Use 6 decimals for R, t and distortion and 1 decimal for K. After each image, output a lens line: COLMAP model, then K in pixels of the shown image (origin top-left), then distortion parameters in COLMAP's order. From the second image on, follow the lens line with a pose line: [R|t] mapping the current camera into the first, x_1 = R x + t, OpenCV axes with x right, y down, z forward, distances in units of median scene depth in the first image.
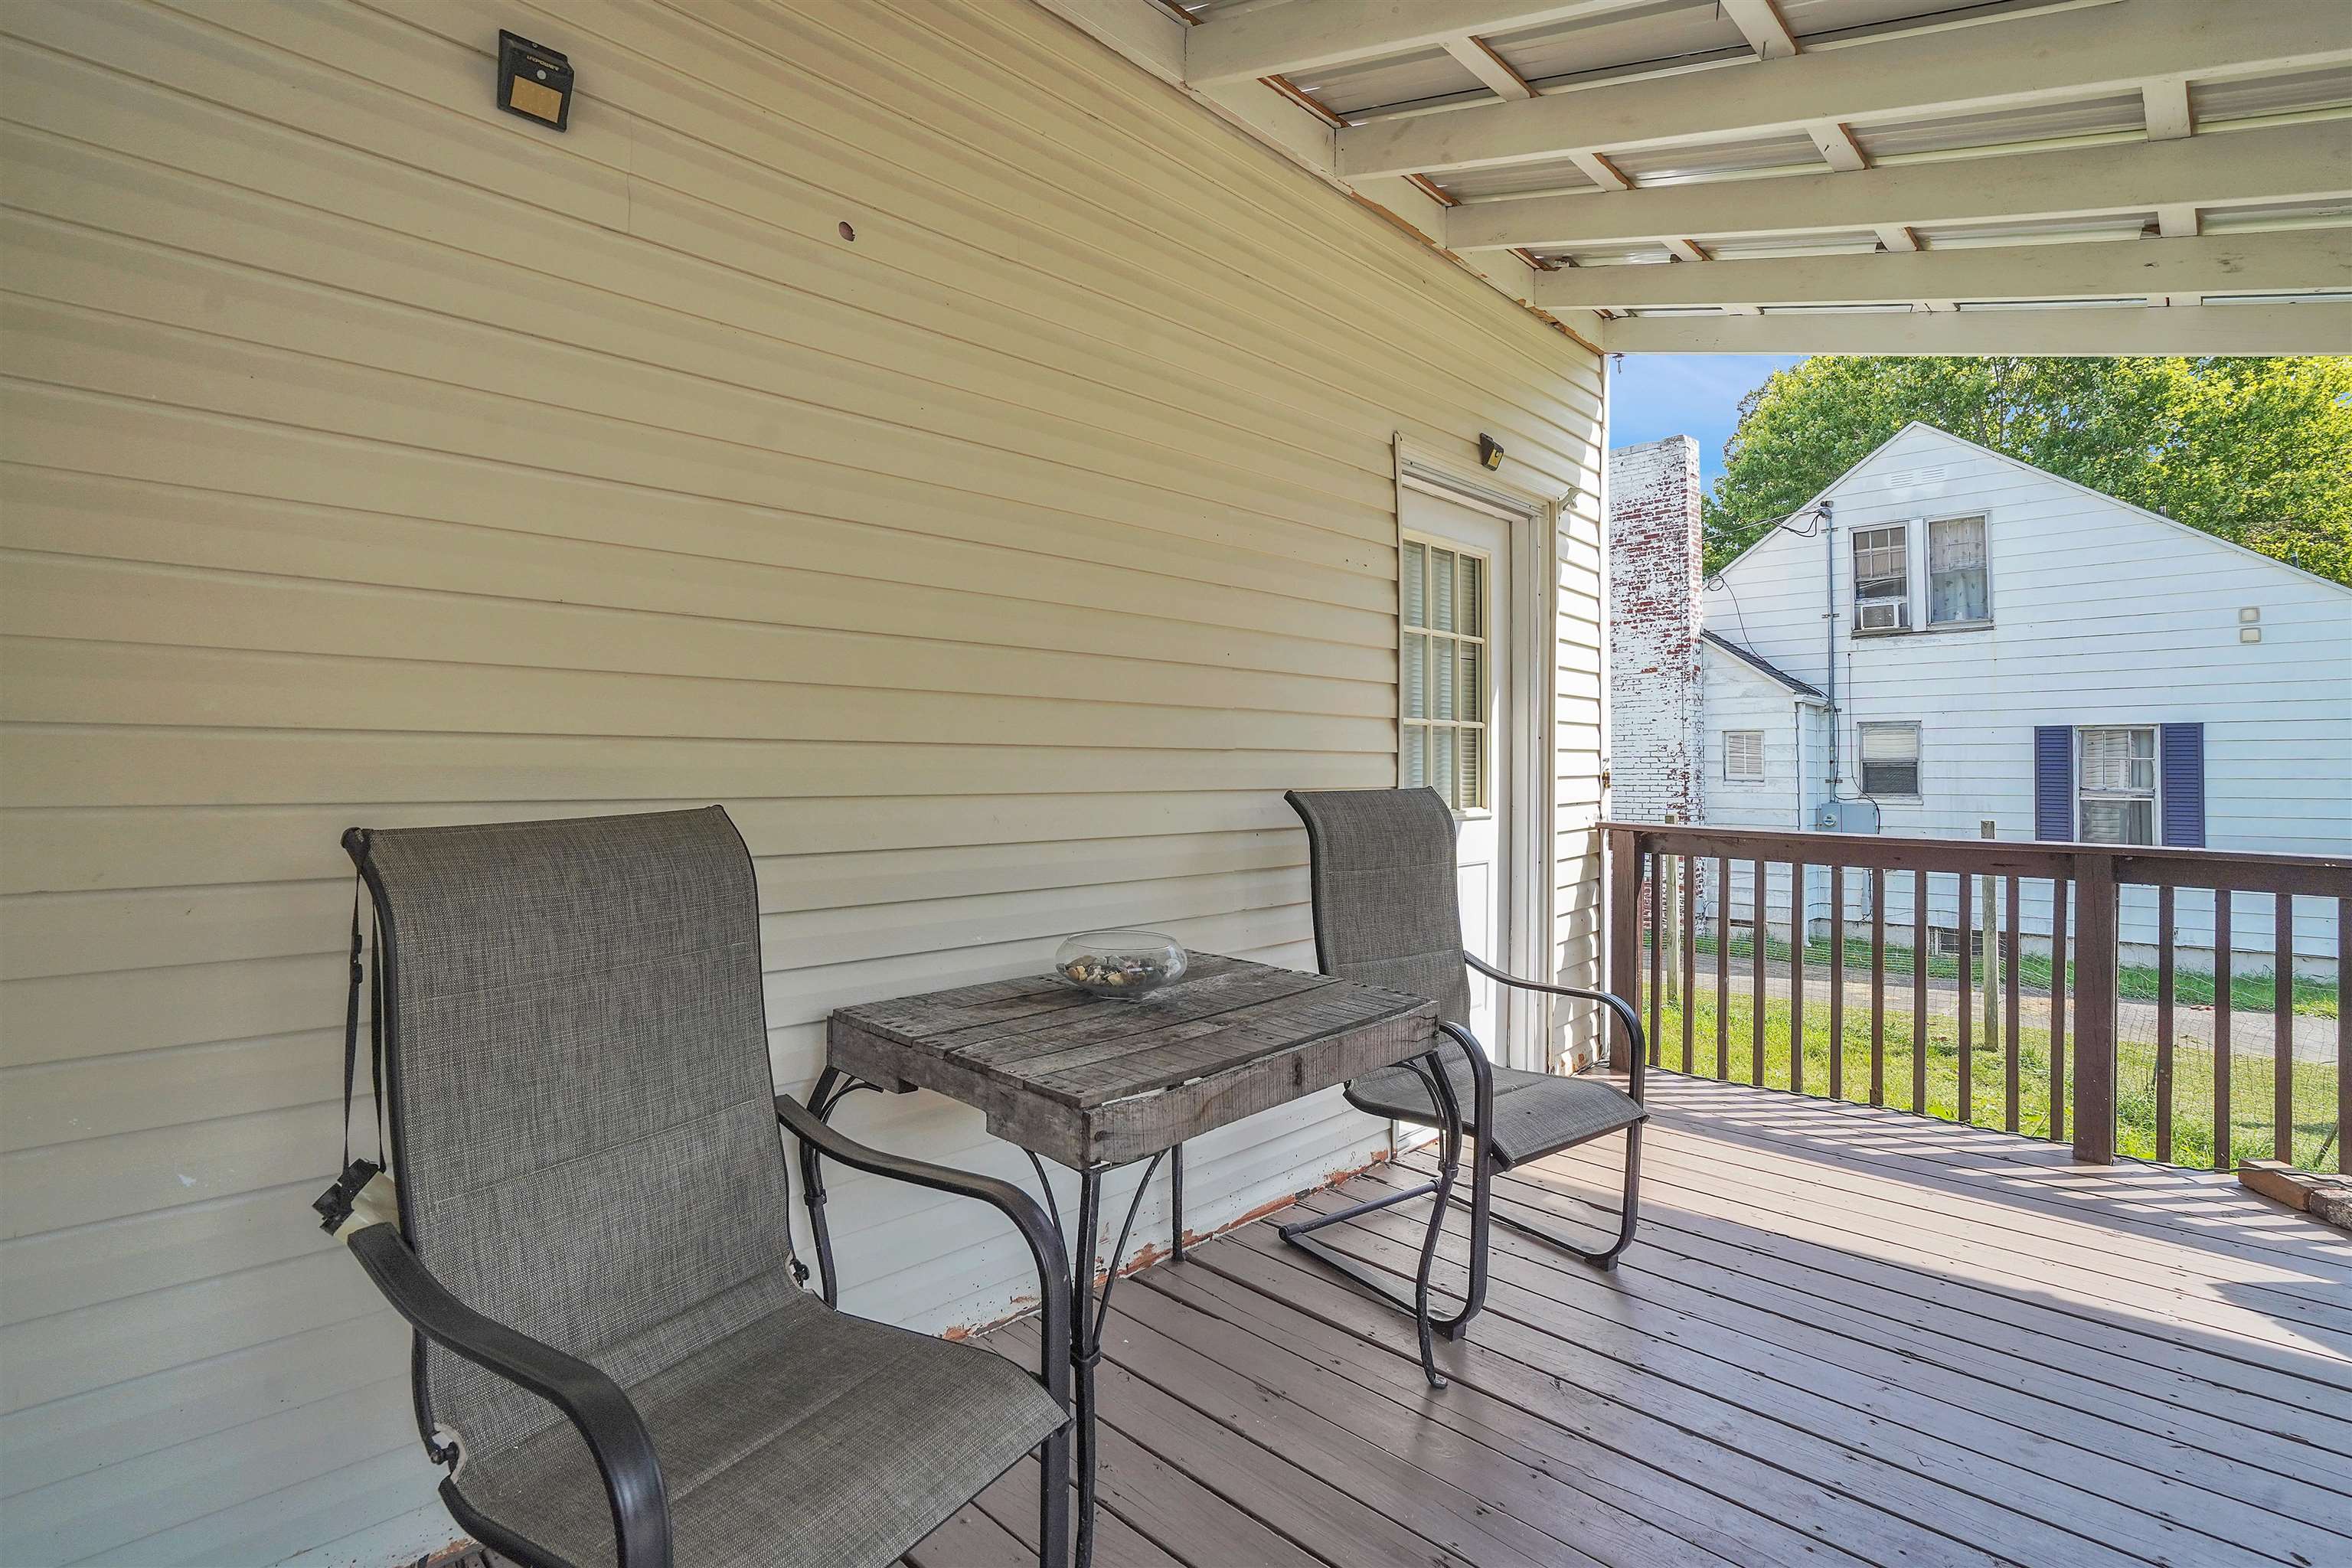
lens RADIAL K [[1124.7, 0, 1183.0], [0, 1124.7, 734.9], [0, 0, 1]] dist [-0.046929, 0.020619]
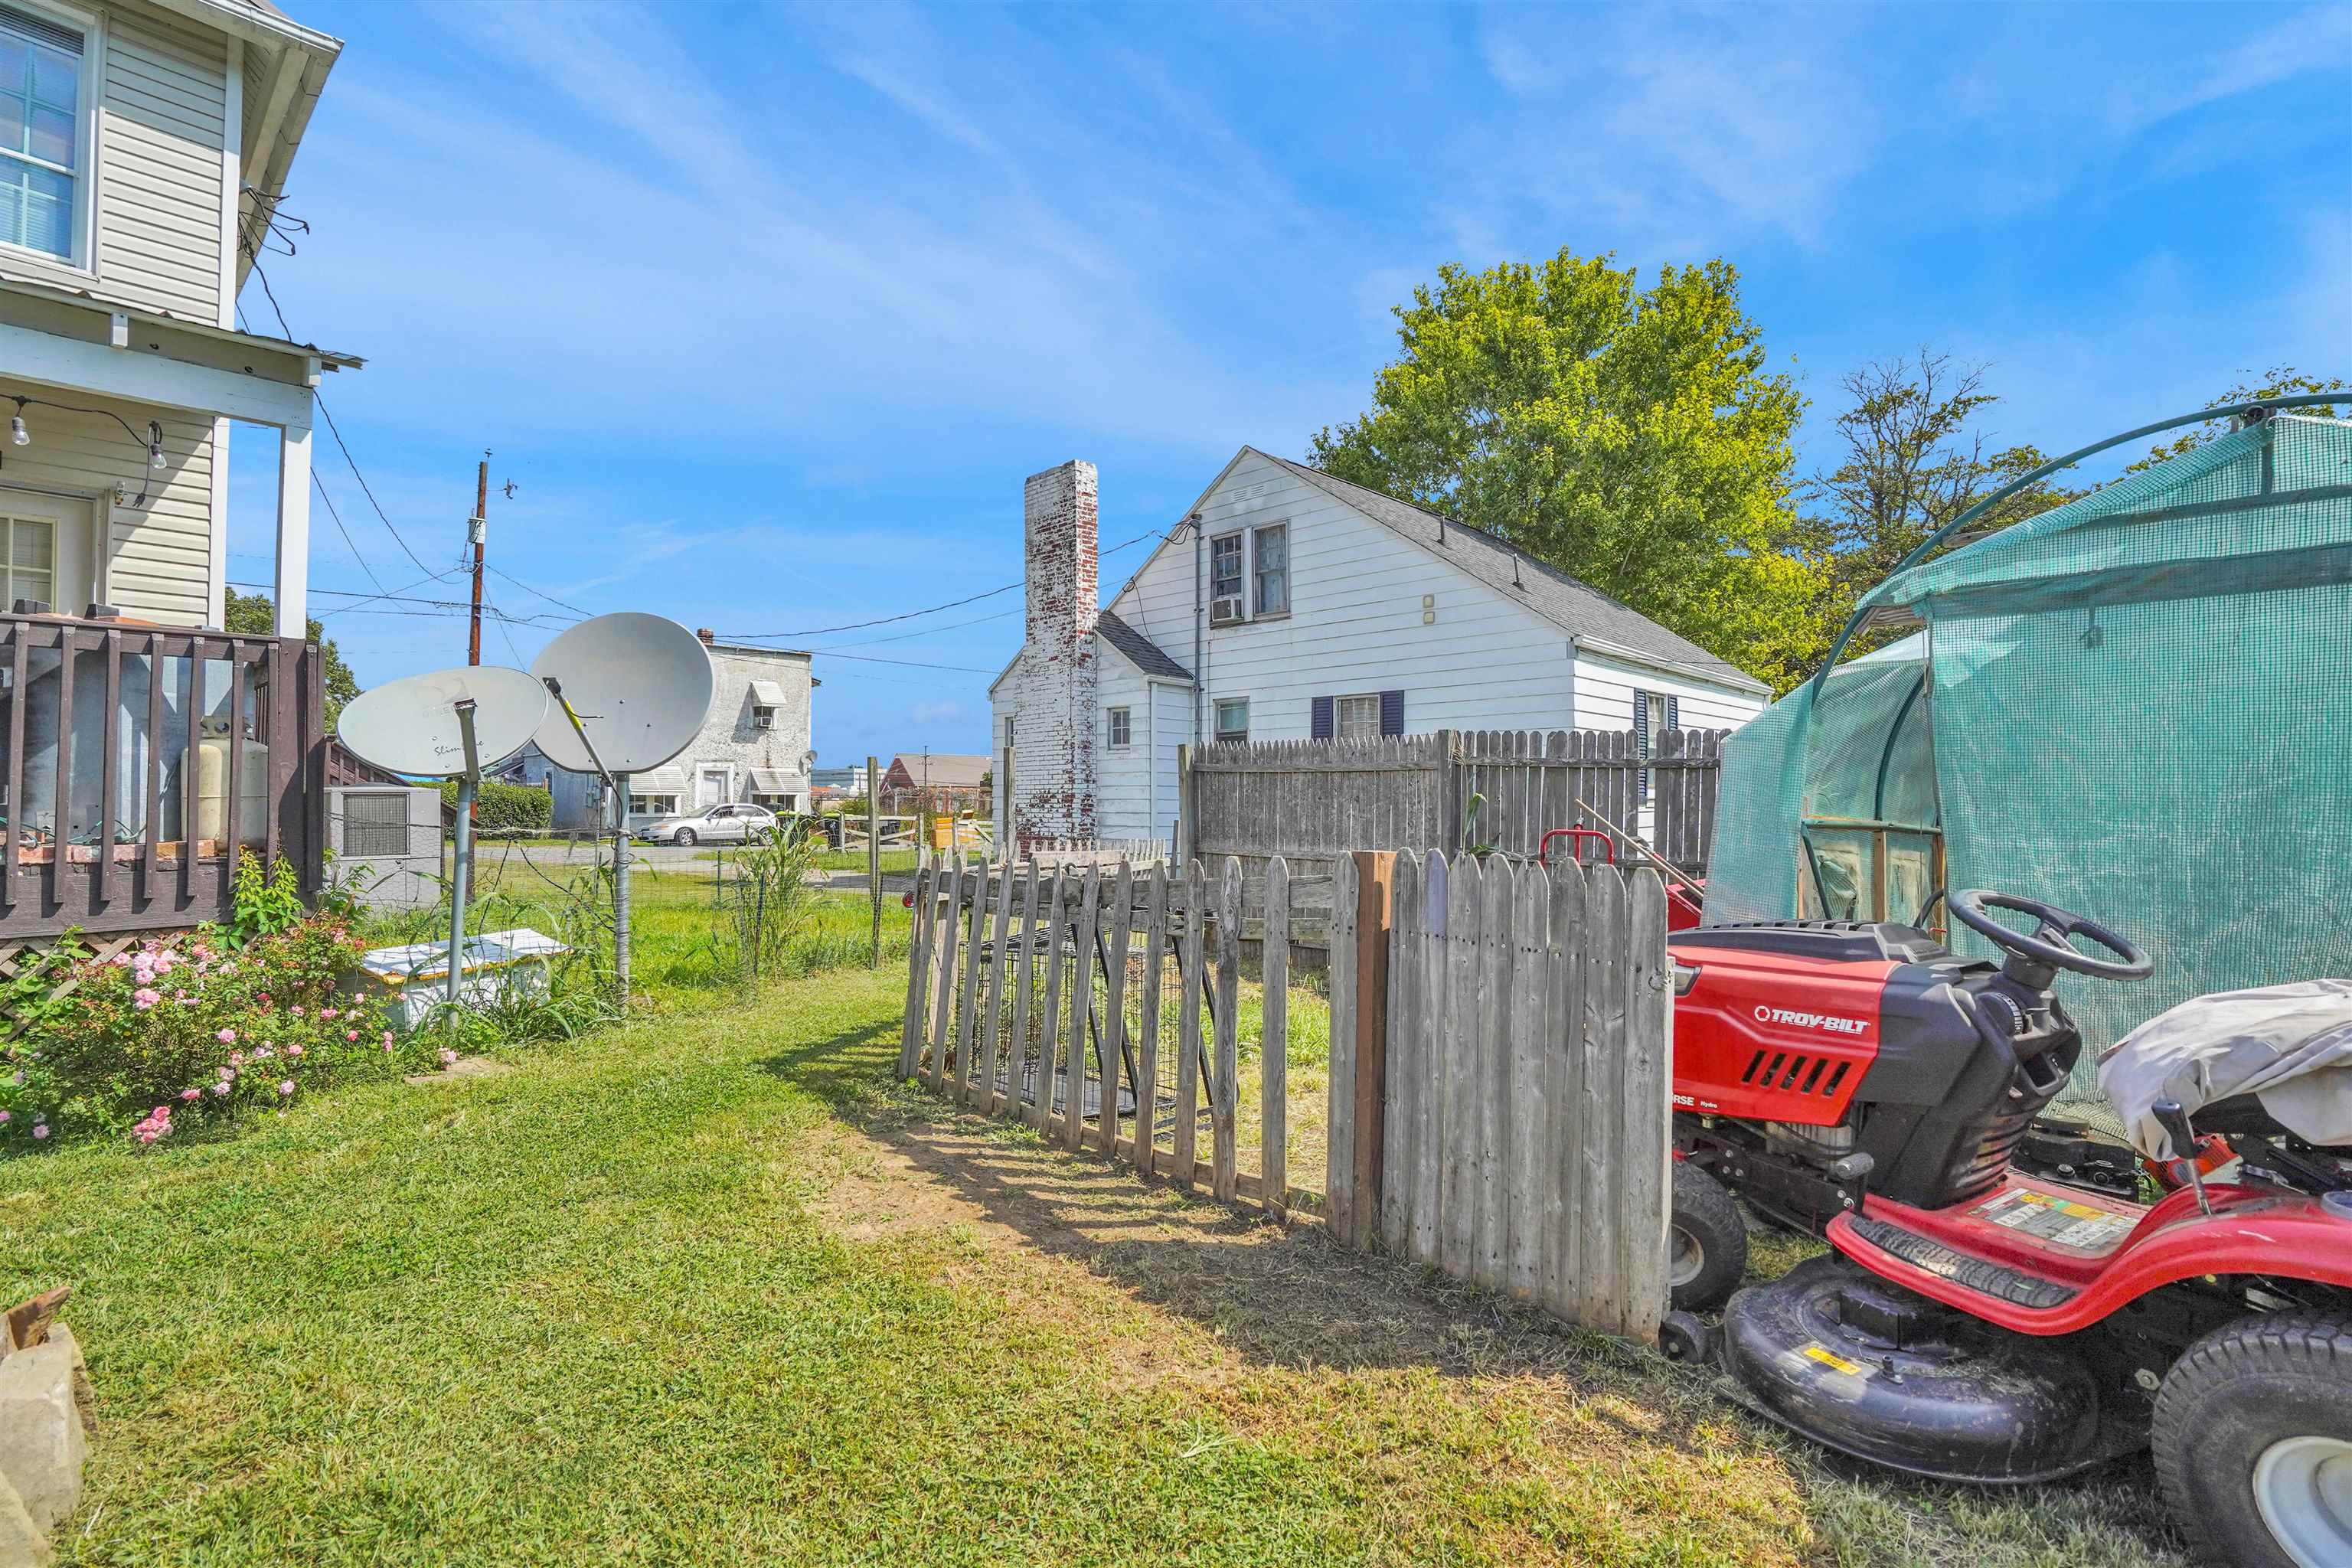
lens RADIAL K [[1101.9, 0, 1169.9], [0, 1101.9, 783.4], [0, 0, 1]] dist [-0.059873, 0.021722]
pose [[0.999813, -0.004547, 0.018775, 0.547140], [0.004312, 0.999912, 0.012562, 0.064599], [-0.018831, -0.012479, 0.999745, -0.185602]]
